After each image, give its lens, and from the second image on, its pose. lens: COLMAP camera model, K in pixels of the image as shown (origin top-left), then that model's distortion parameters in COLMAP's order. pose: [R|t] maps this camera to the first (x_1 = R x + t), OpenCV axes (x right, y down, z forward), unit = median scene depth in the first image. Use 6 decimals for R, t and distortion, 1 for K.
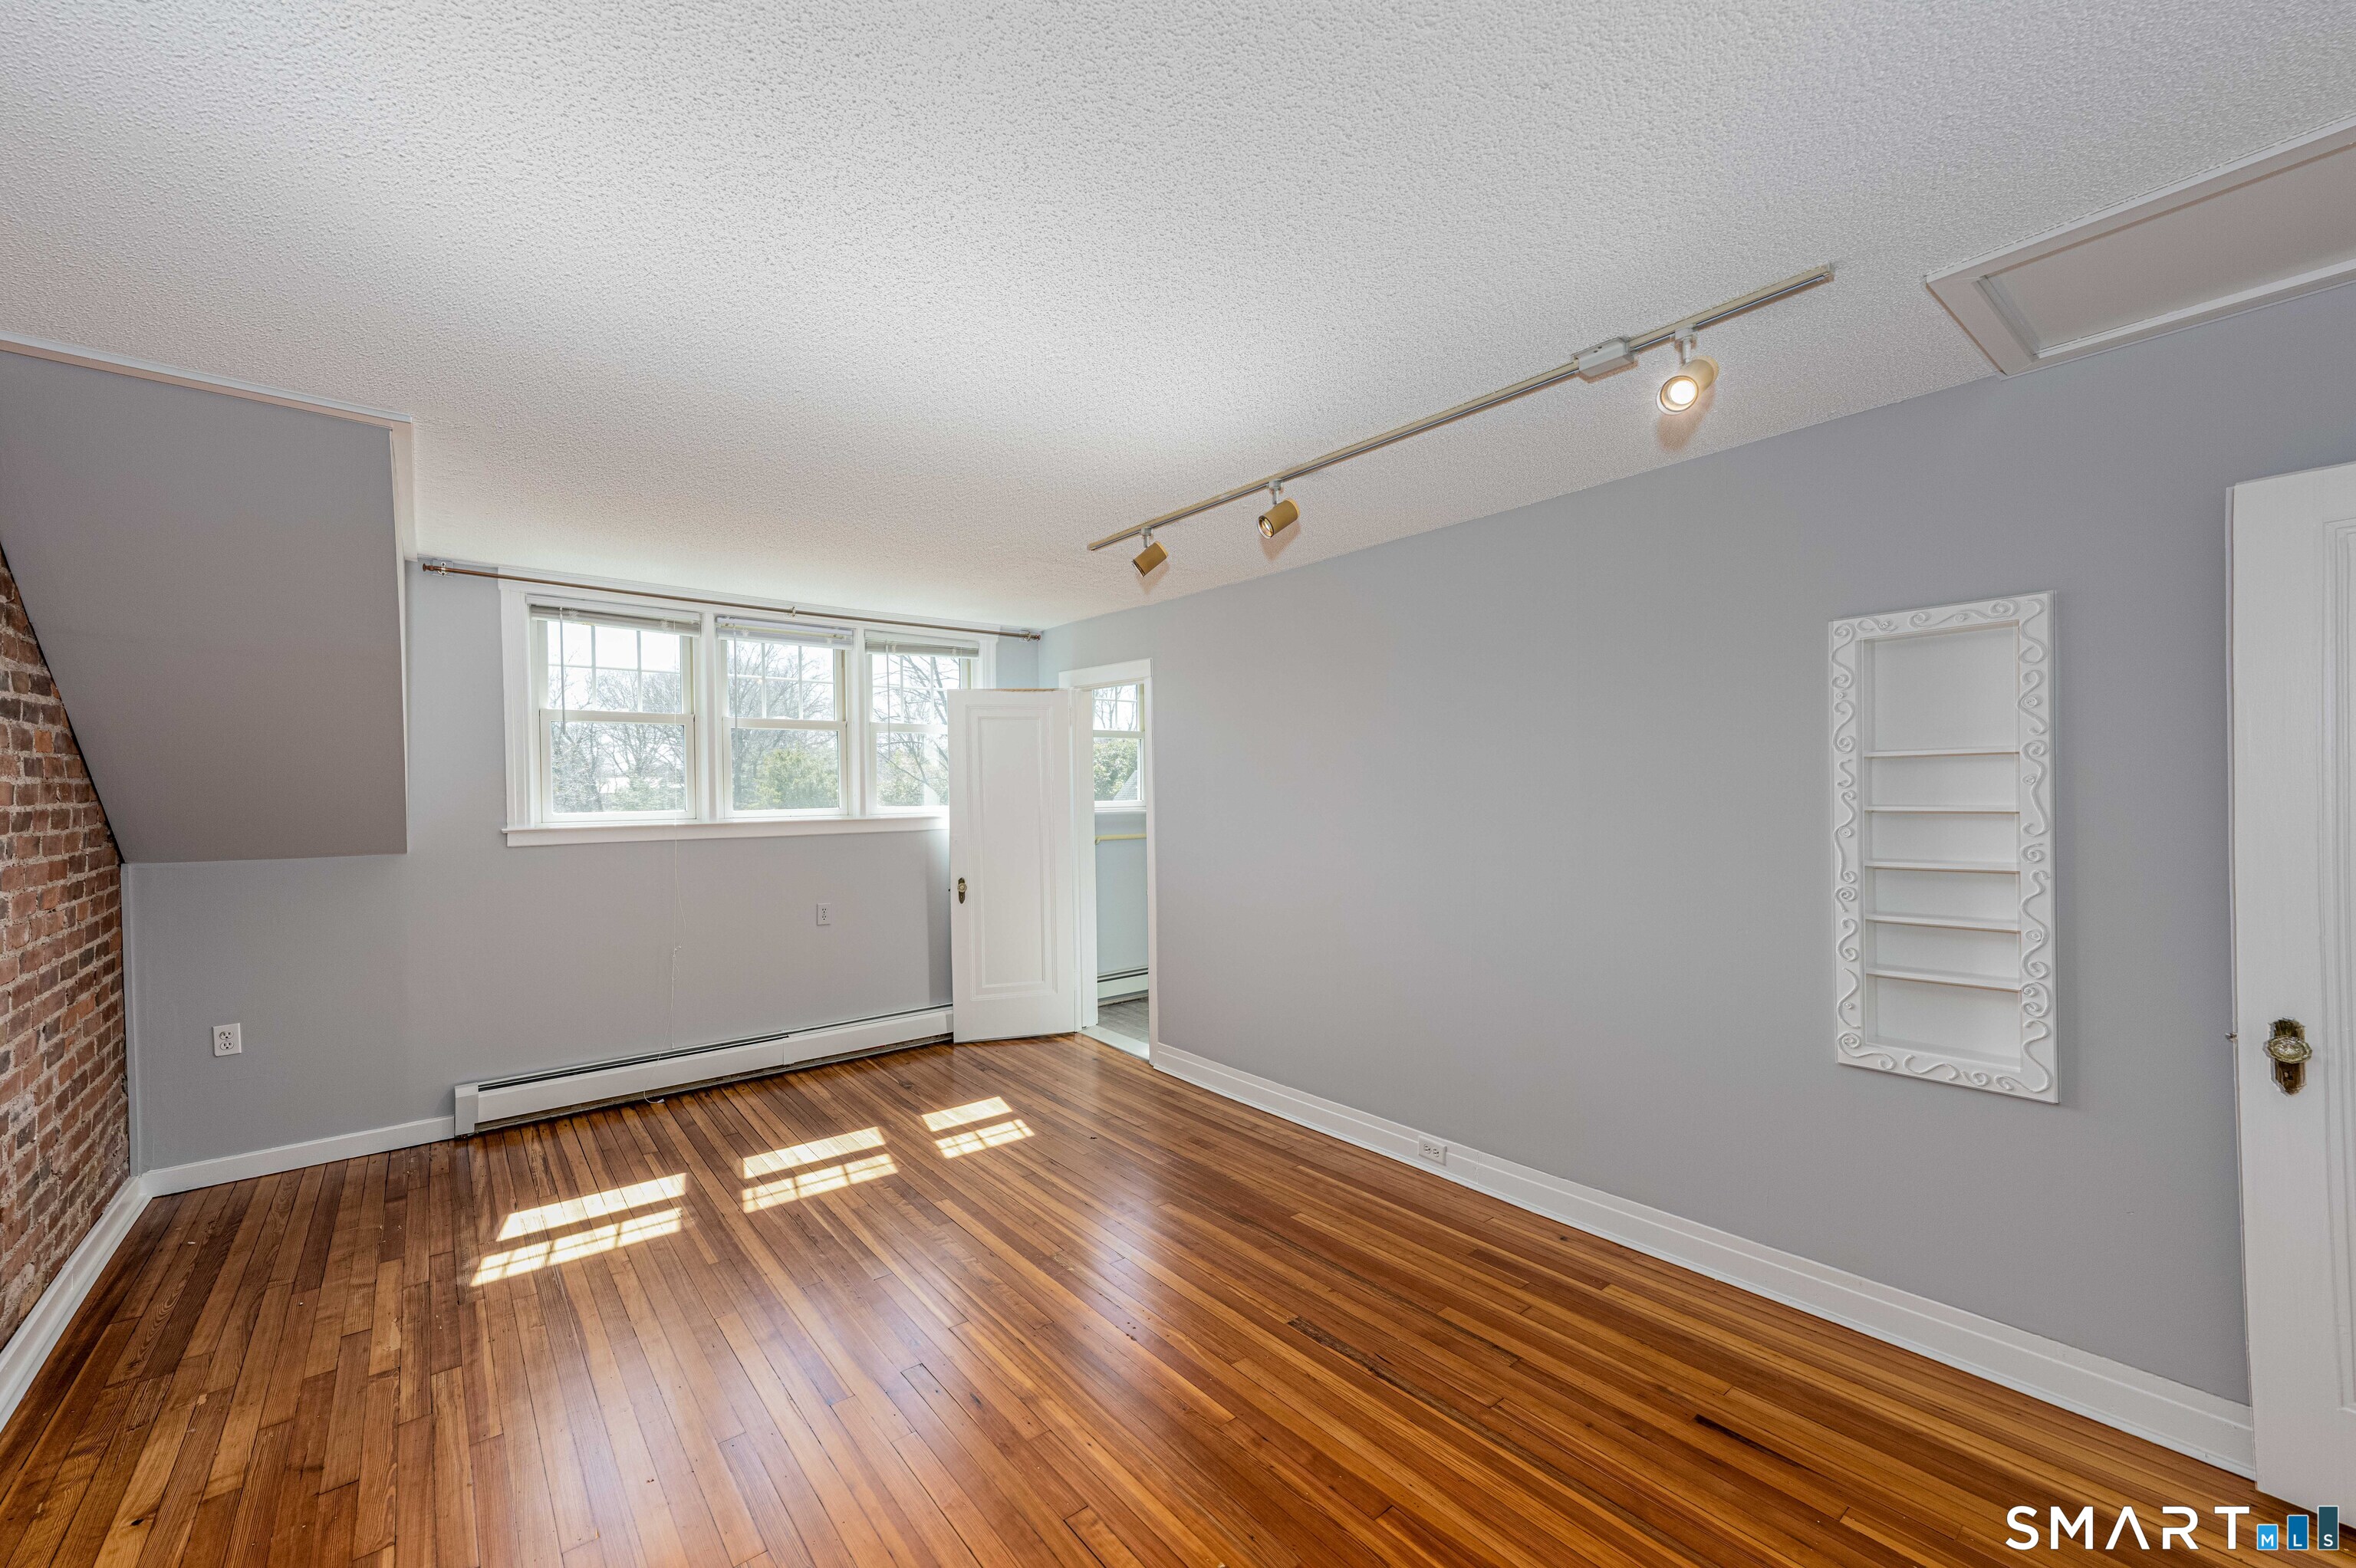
lens RADIAL K [[921.9, 0, 1160.7], [0, 921.9, 791.0], [0, 0, 1]] dist [0.023037, 0.000694]
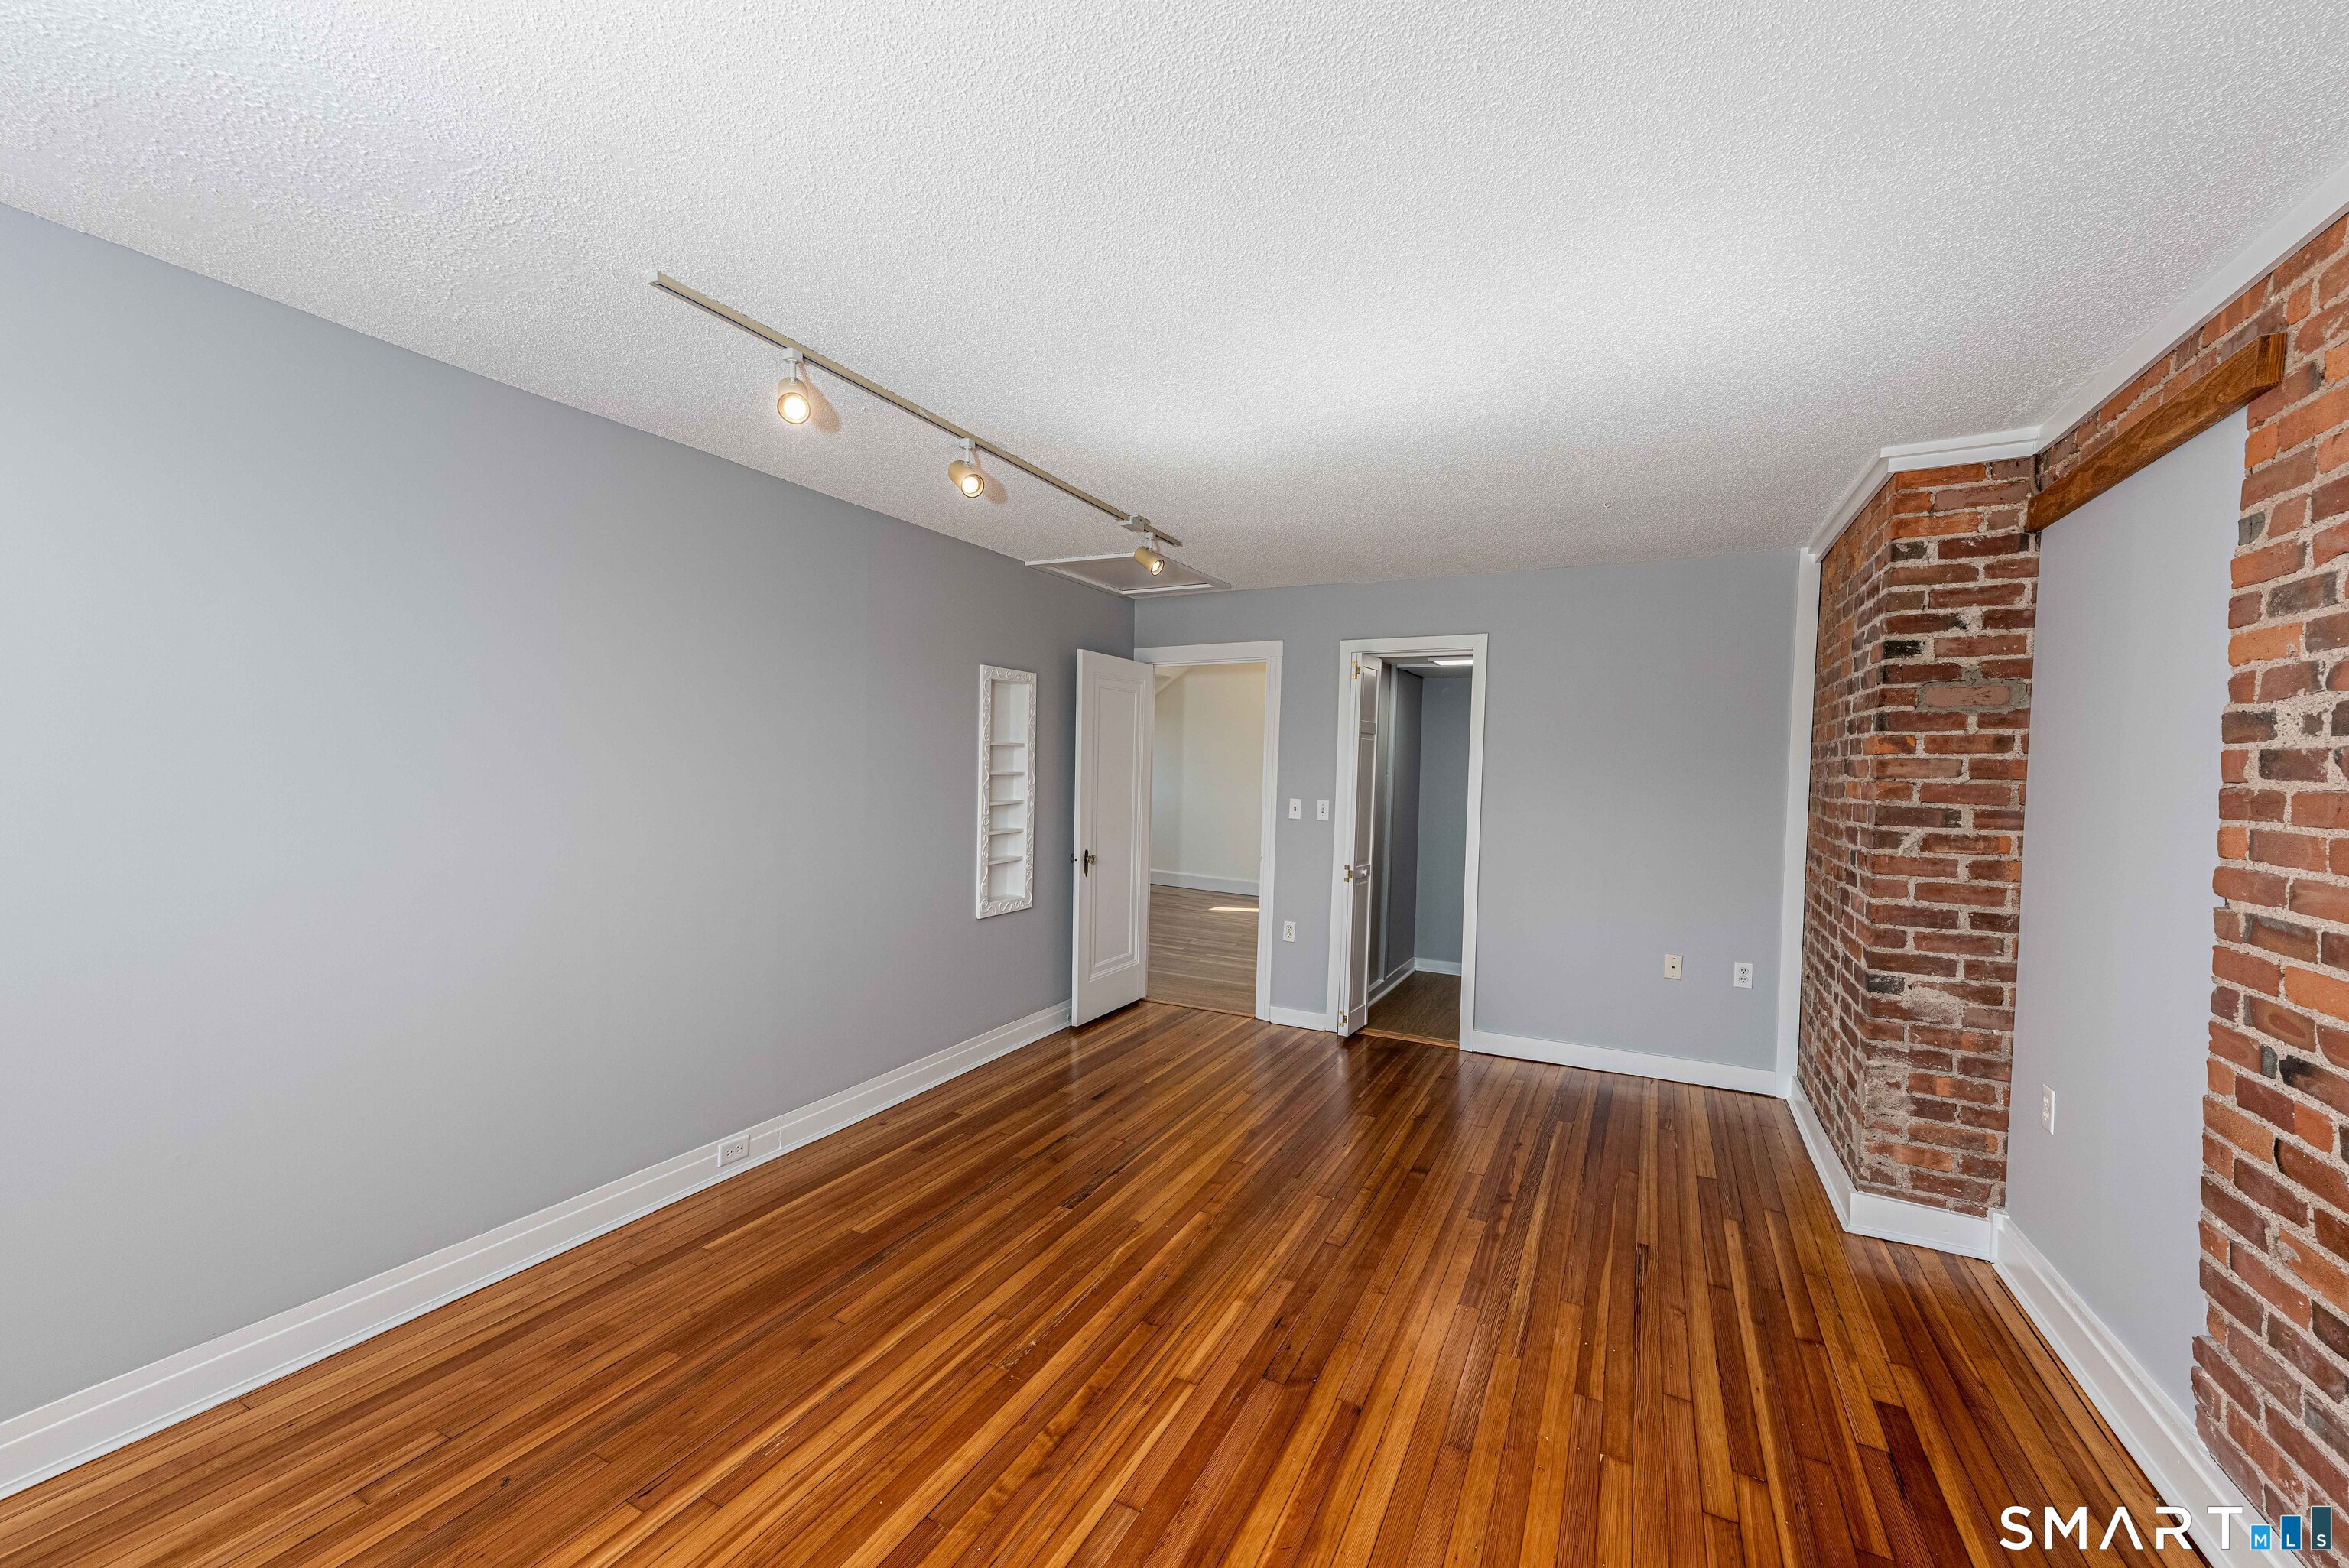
lens RADIAL K [[919.2, 0, 1165.1], [0, 919.2, 794.3], [0, 0, 1]] dist [0.023037, 0.000694]
pose [[-0.399095, -0.026265, 0.916533, -0.698374], [-0.015943, 0.999637, 0.021704, 0.011087], [-0.916771, -0.005951, -0.399369, 0.972778]]
